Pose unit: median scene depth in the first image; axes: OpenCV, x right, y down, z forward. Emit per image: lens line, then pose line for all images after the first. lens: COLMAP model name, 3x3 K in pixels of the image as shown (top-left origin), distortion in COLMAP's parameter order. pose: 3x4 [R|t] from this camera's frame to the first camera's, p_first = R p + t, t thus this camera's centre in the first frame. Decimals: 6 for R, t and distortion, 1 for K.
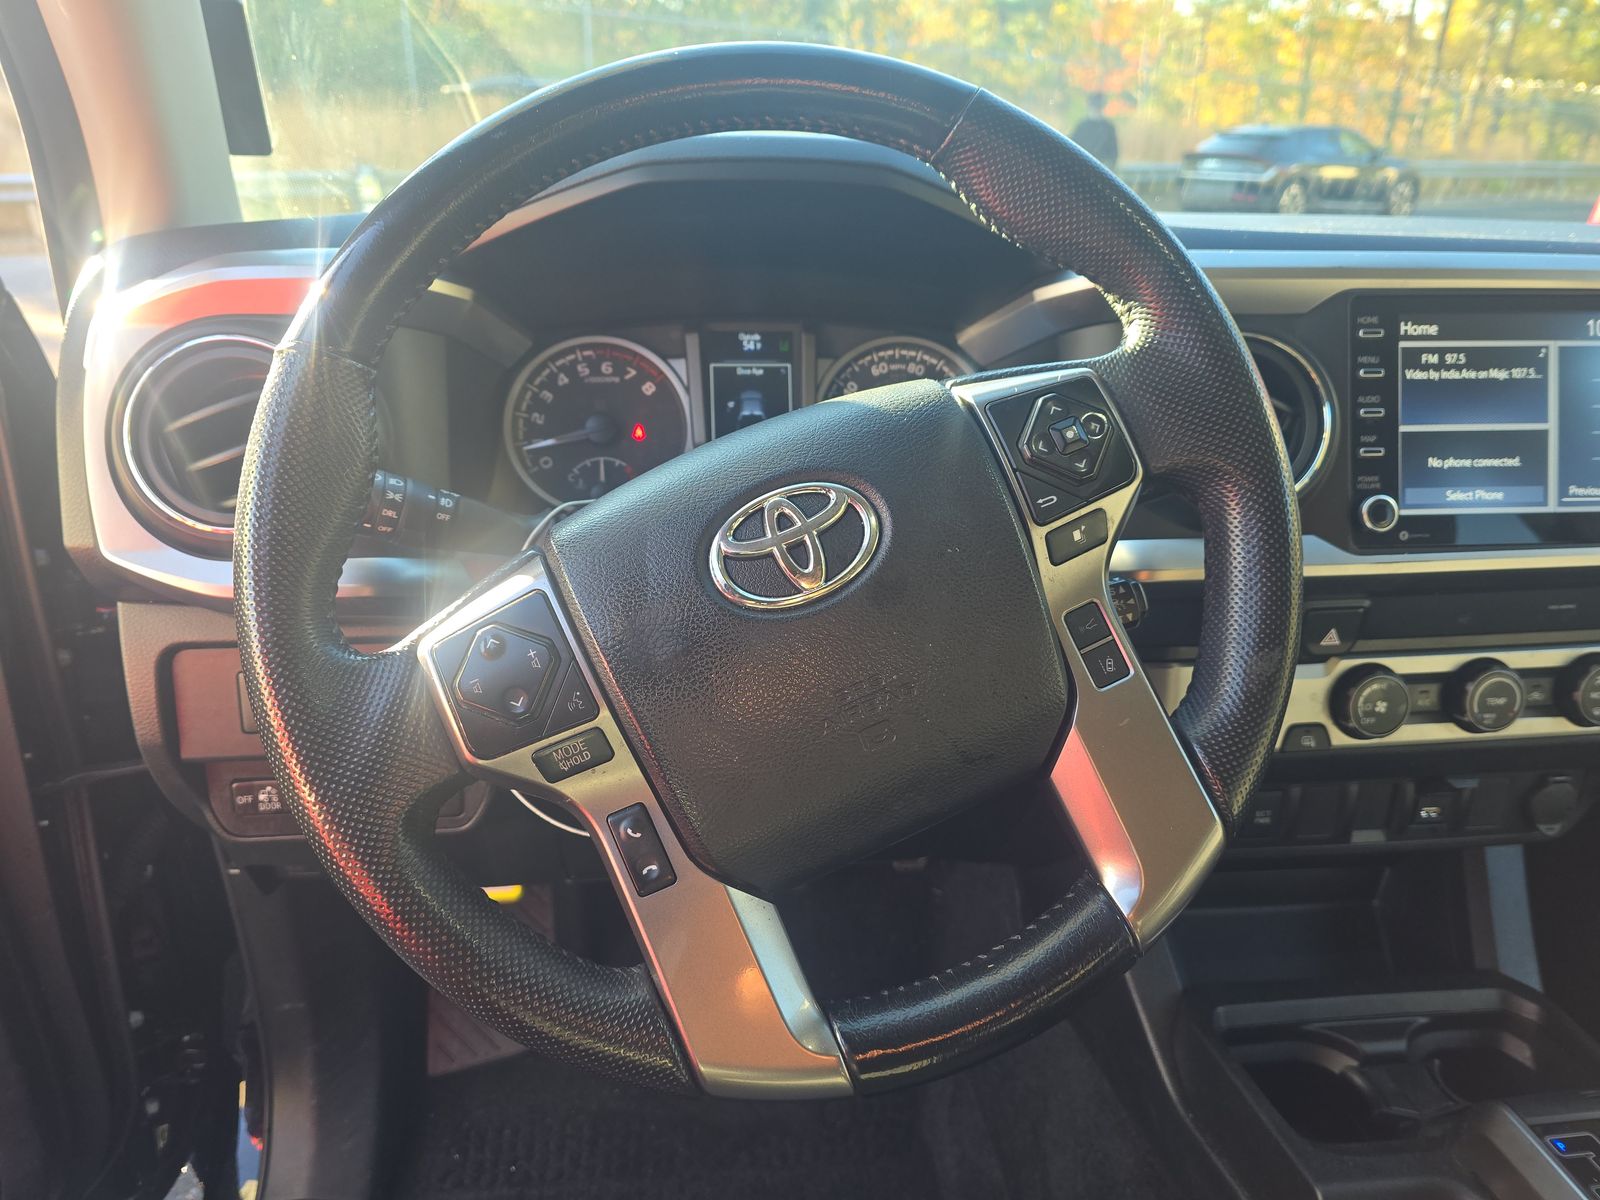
lens RADIAL K [[1055.8, 0, 800.0], [0, 1055.8, 600.0], [0, 0, 1]] dist [0.044545, -0.050126]
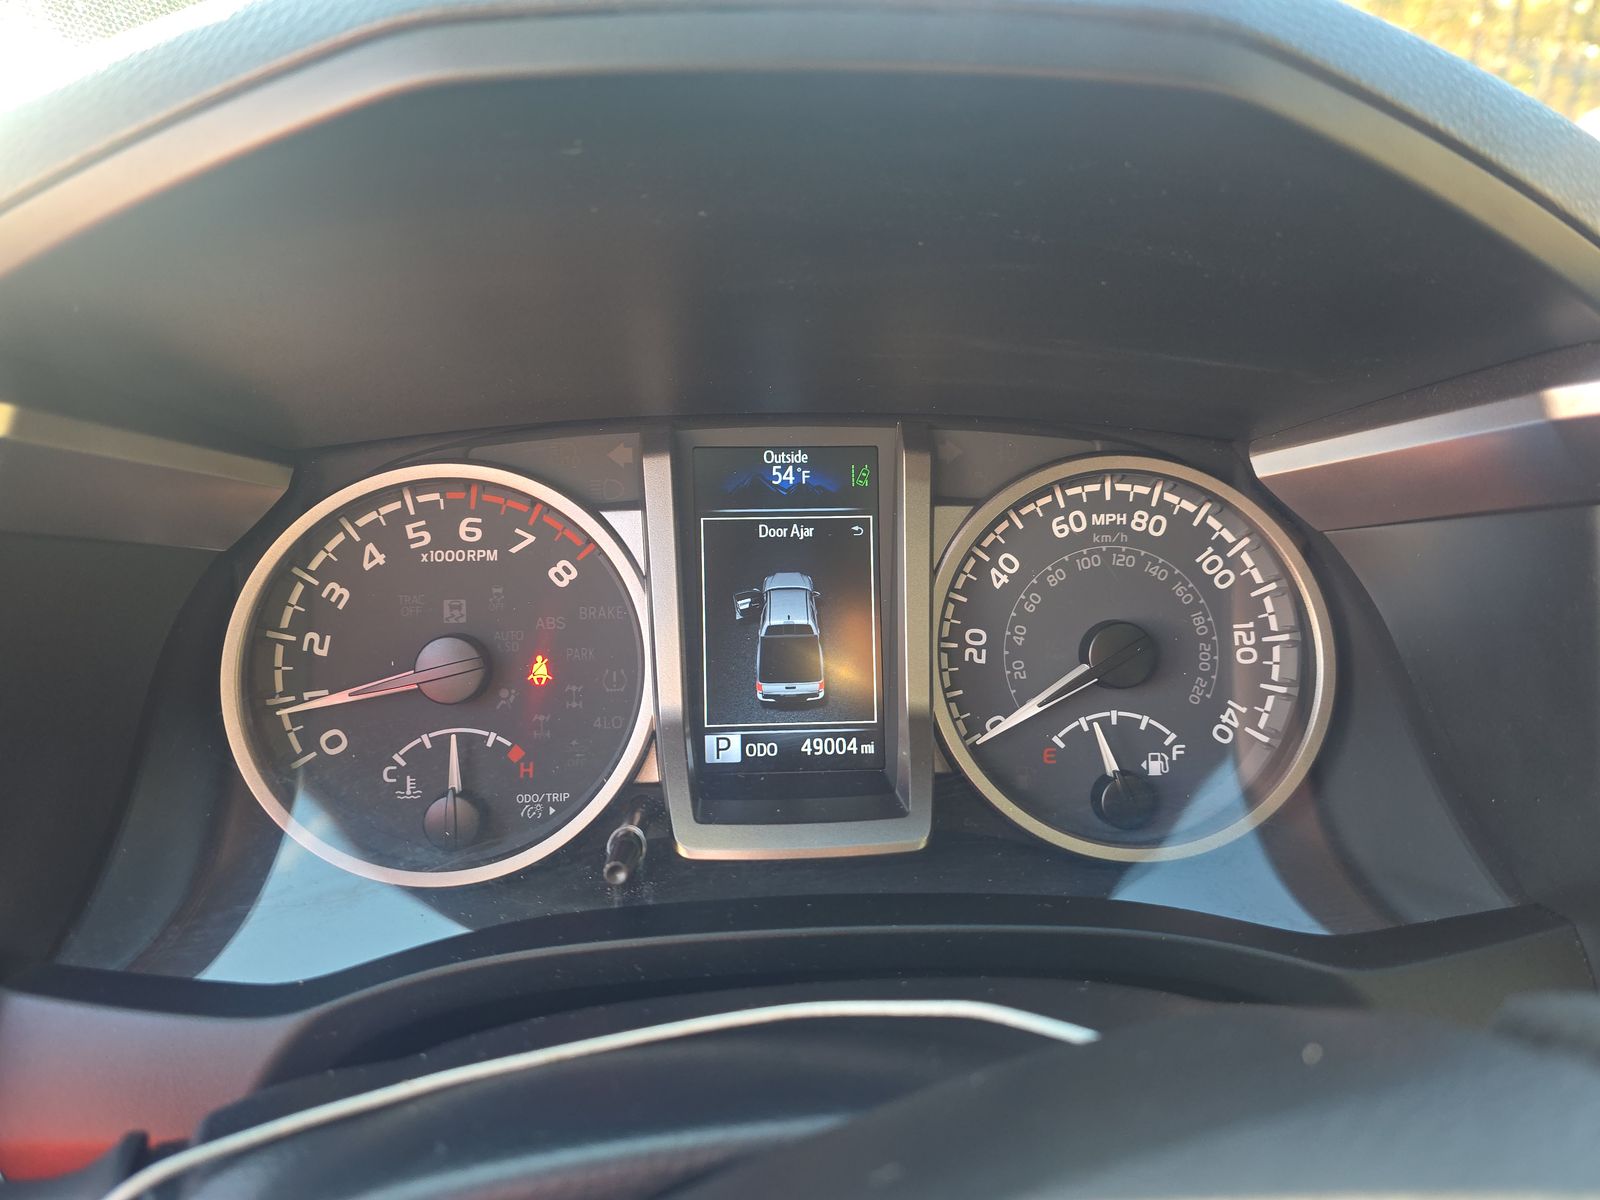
lens RADIAL K [[1055.8, 0, 800.0], [0, 1055.8, 600.0], [0, 0, 1]] dist [0.044545, -0.050126]
pose [[0.998789, 0.008663, -0.048431, -0.018924], [-0.007548, 0.999703, 0.023172, -0.201774], [0.048618, -0.022778, 0.998558, 0.554954]]
